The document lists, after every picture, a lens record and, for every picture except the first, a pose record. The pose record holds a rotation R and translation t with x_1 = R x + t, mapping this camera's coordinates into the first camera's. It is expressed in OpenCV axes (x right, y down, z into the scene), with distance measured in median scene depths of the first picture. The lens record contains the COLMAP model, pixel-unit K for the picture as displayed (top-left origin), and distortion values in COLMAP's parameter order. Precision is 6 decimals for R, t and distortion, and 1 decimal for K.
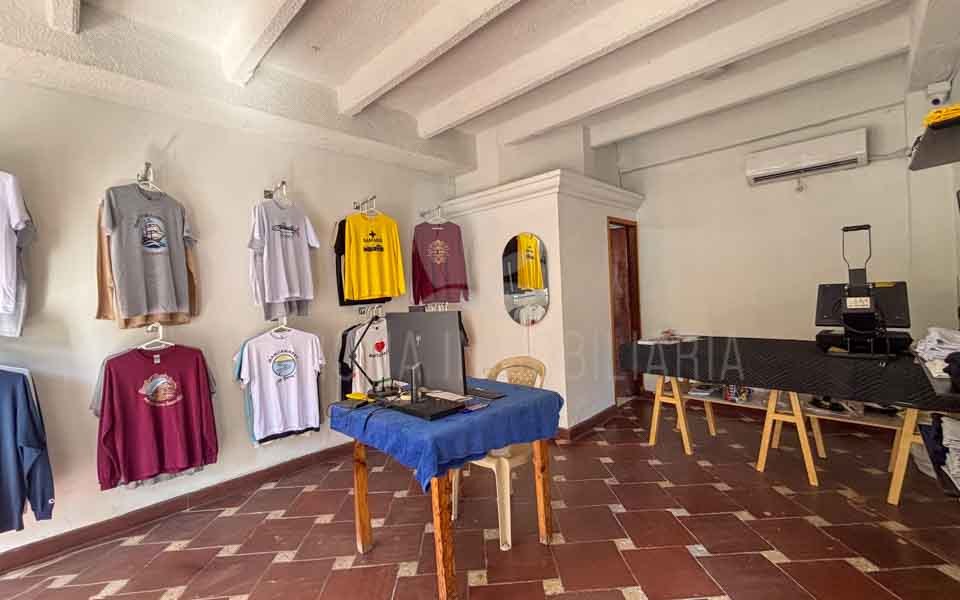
lens RADIAL K [[393.9, 0, 473.3], [0, 393.9, 297.5], [0, 0, 1]] dist [-0.000634, -0.000944]
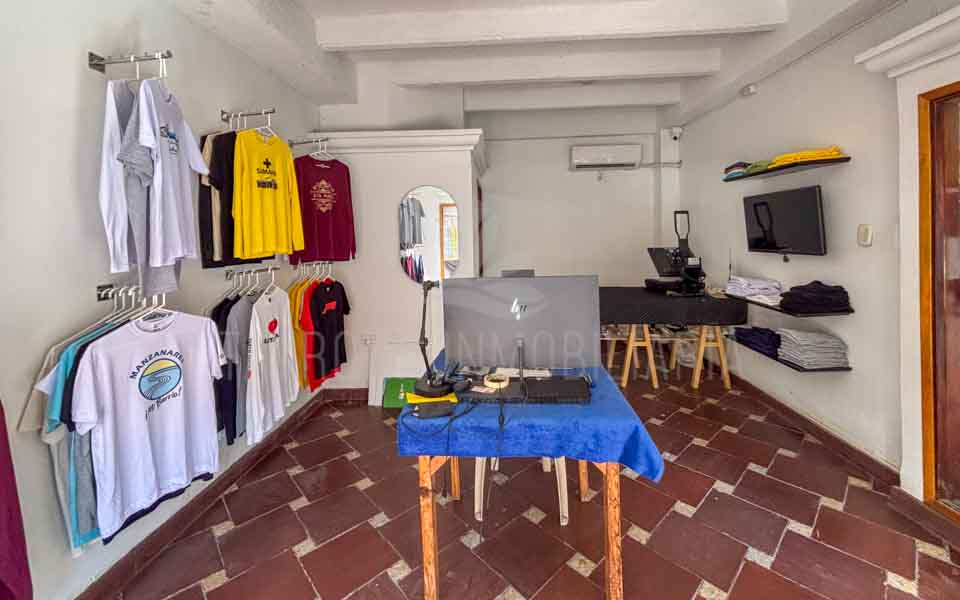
lens RADIAL K [[393.9, 0, 454.7], [0, 393.9, 239.3], [0, 0, 1]] dist [-0.000634, -0.000944]
pose [[0.762418, 0.027058, 0.646519, -0.453191], [-0.012368, 0.999552, -0.027248, -0.012571], [-0.646967, 0.012778, 0.762411, 0.263038]]
